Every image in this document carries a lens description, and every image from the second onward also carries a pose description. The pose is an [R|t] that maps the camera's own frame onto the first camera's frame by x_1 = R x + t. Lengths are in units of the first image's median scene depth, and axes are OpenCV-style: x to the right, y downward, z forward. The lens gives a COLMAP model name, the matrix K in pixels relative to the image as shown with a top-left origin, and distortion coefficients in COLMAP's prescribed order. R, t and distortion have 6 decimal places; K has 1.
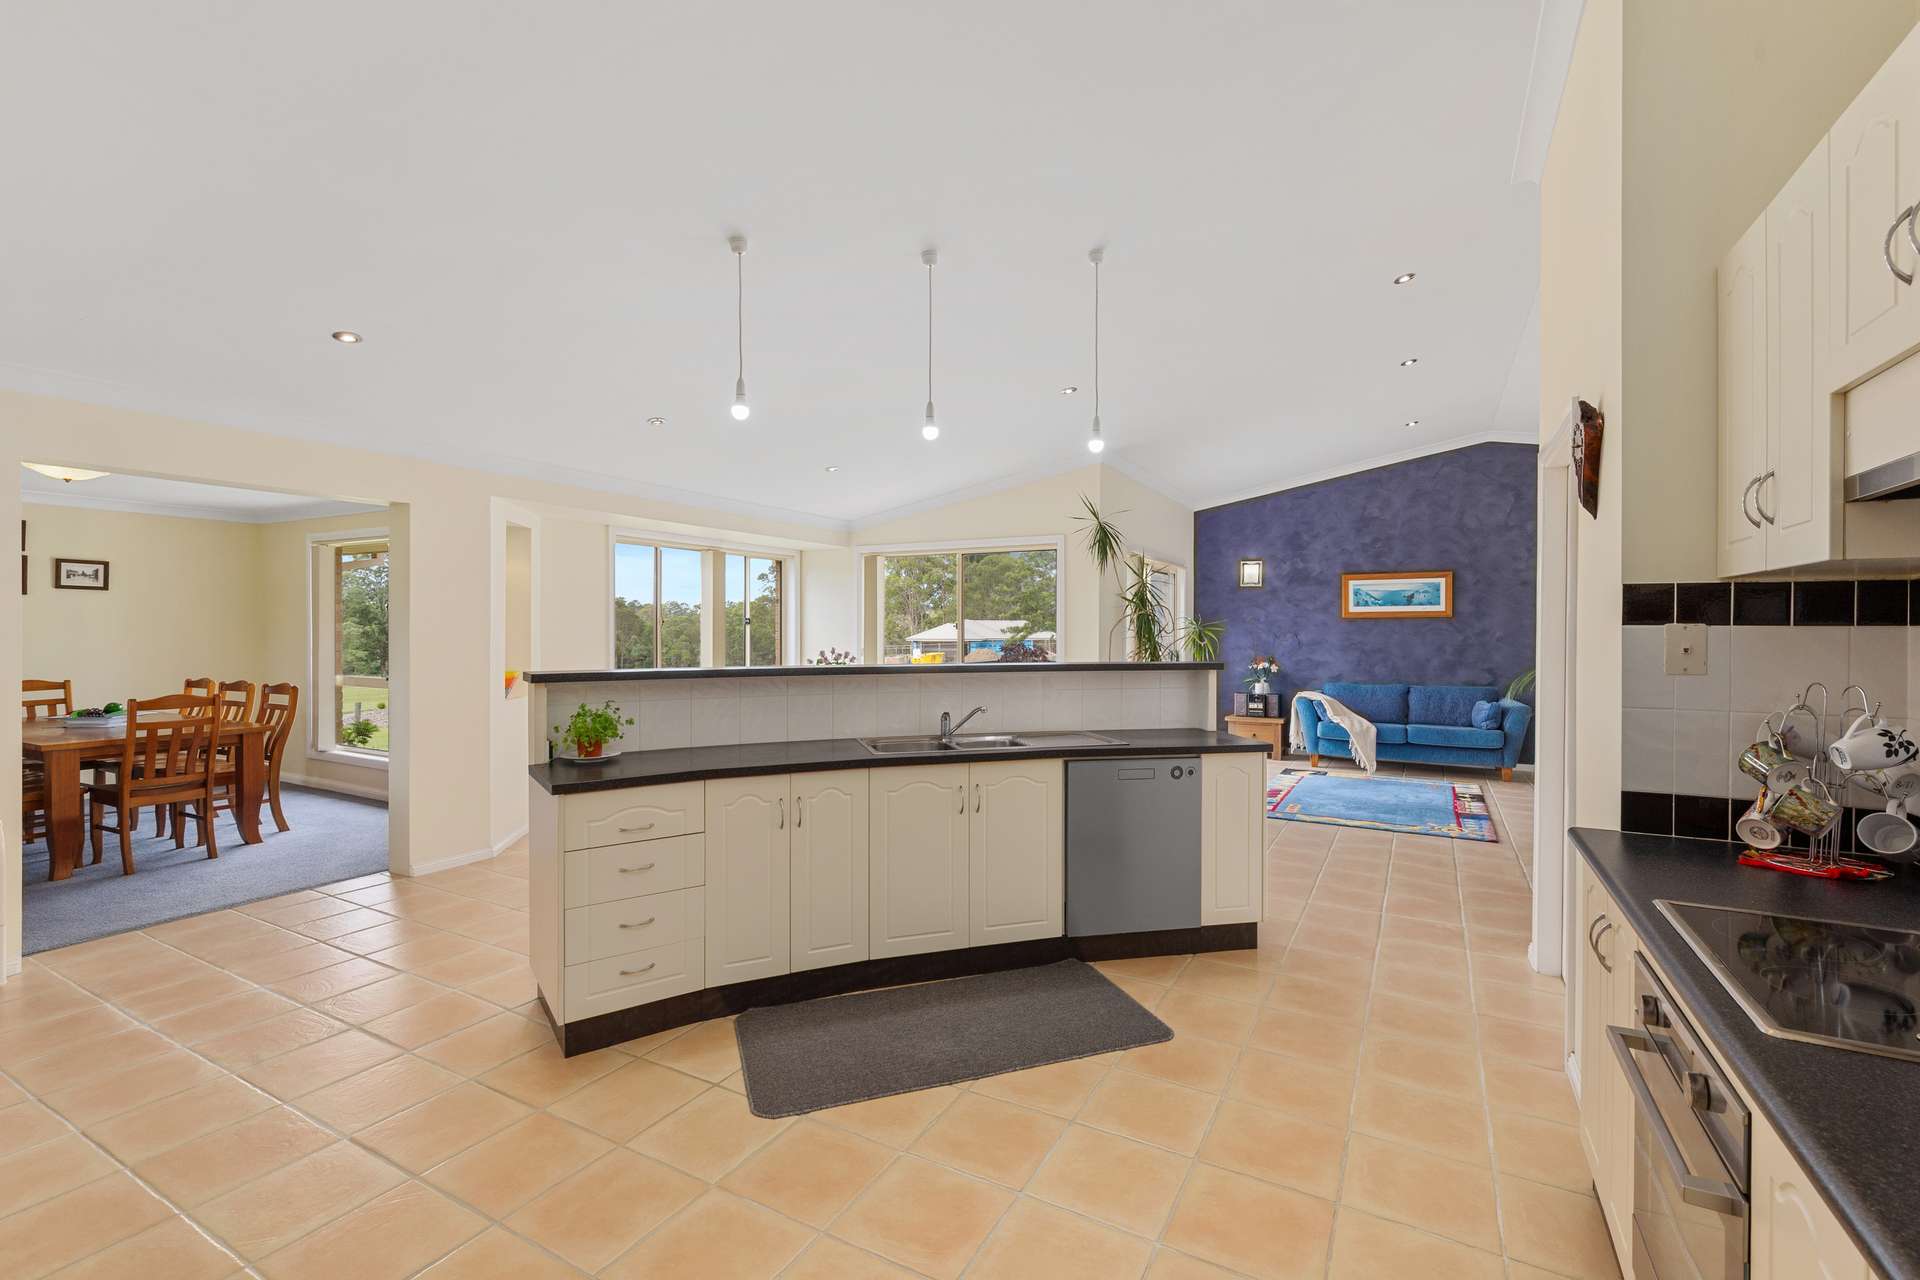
lens RADIAL K [[835.7, 0, 962.0], [0, 835.7, 636.1], [0, 0, 1]] dist [-0.000121, 0.000130]
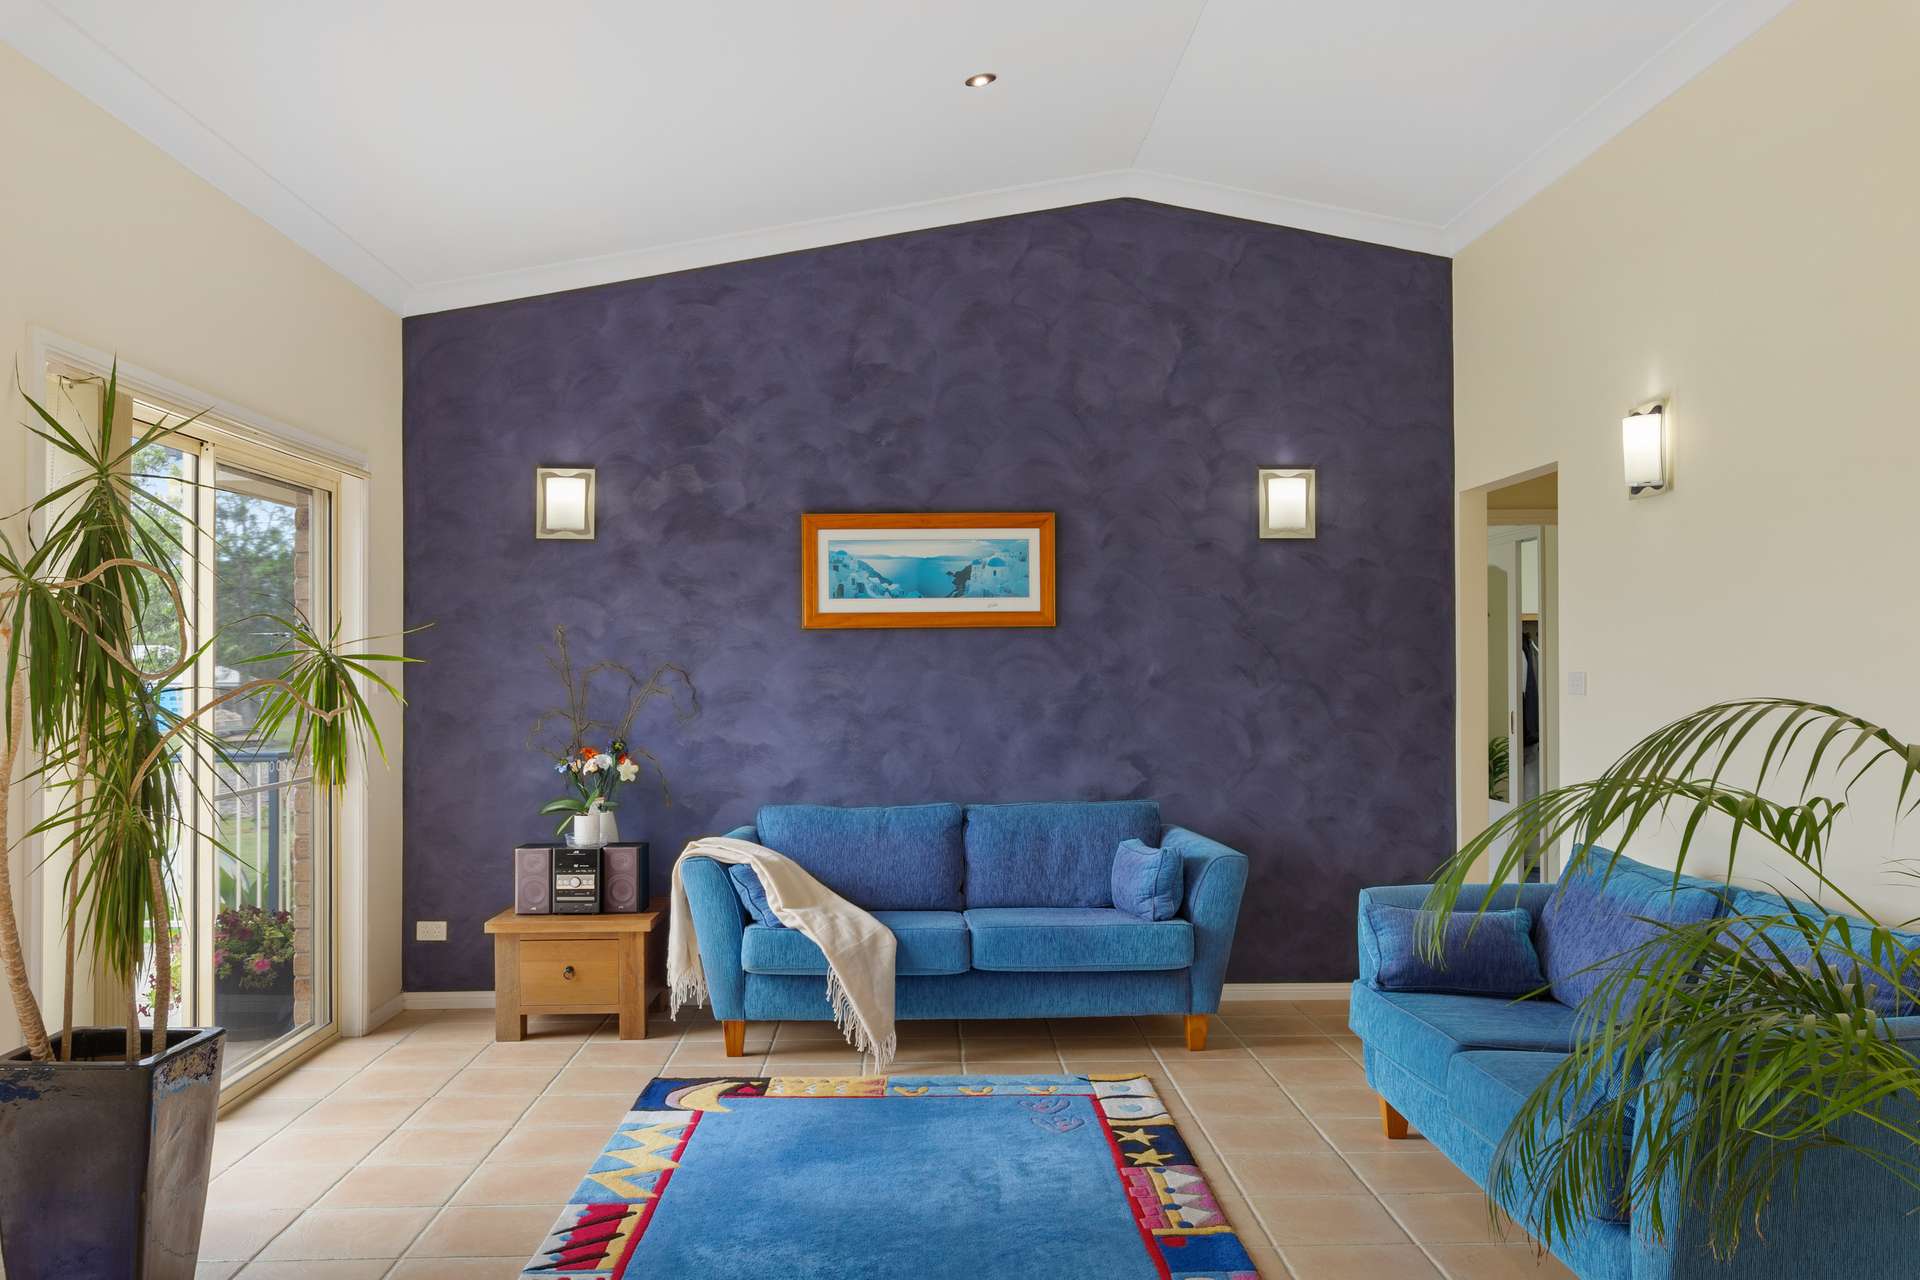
lens RADIAL K [[1542.8, 0, 966.7], [0, 1542.8, 646.5], [0, 0, 1]] dist [0.010317, 0.000895]
pose [[0.856819, 0.000272, 0.515617, 0.169332], [0.009383, 0.999826, -0.016120, -0.002068], [-0.515532, 0.018650, 0.856667, 0.387909]]
